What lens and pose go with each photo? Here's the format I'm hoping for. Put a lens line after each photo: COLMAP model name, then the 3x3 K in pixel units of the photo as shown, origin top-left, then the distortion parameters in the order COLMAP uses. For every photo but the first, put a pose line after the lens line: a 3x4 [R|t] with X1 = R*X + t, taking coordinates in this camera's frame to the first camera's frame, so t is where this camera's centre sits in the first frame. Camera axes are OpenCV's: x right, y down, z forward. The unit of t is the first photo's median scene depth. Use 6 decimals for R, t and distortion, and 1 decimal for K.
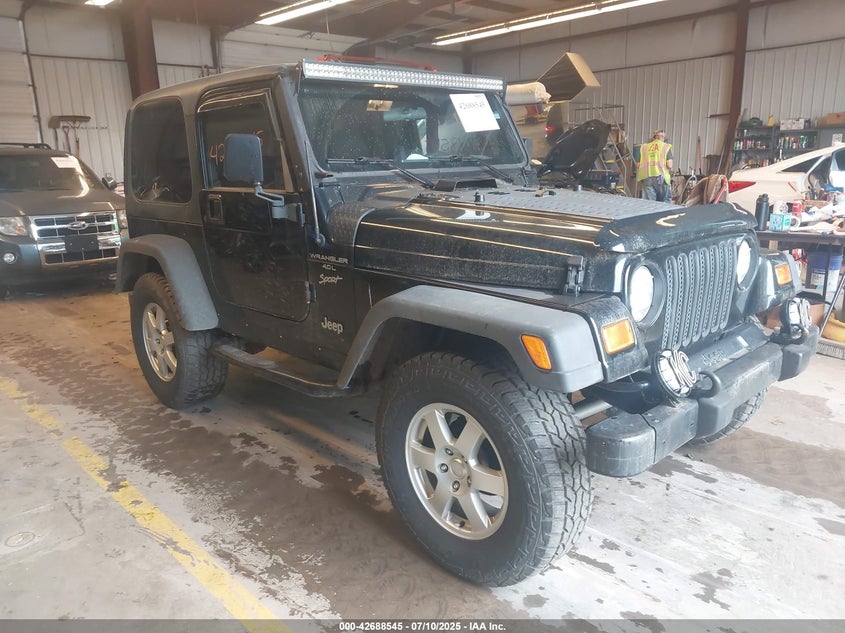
lens RADIAL K [[671.1, 0, 419.3], [0, 671.1, 314.3], [0, 0, 1]] dist [0.000023, 0.001618]
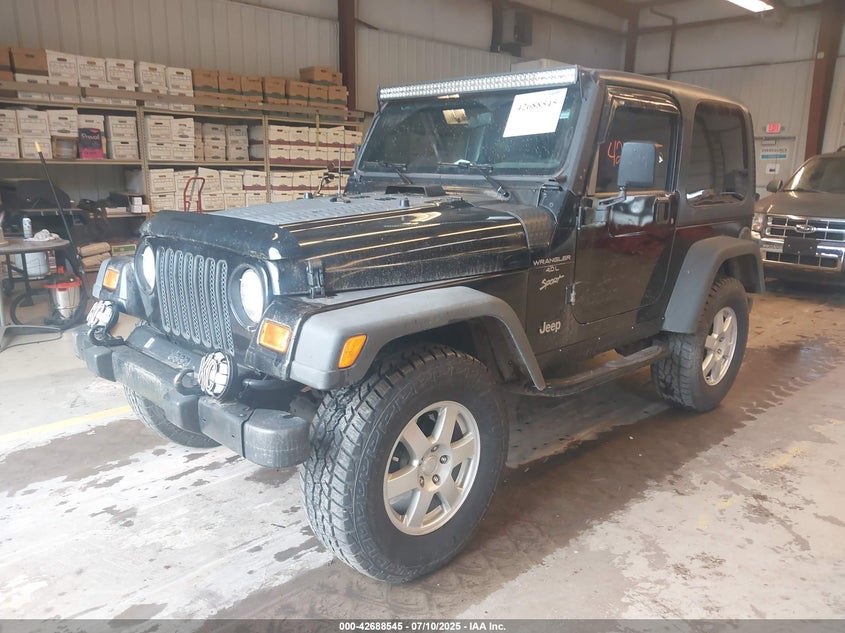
lens RADIAL K [[664.8, 0, 422.5], [0, 664.8, 316.5], [0, 0, 1]] dist [0.004010, 0.002310]
pose [[0.010510, 0.250215, -0.968133, 1.156964], [-0.243383, 0.939711, 0.240227, -0.273045], [0.969873, 0.233102, 0.070774, 1.037831]]
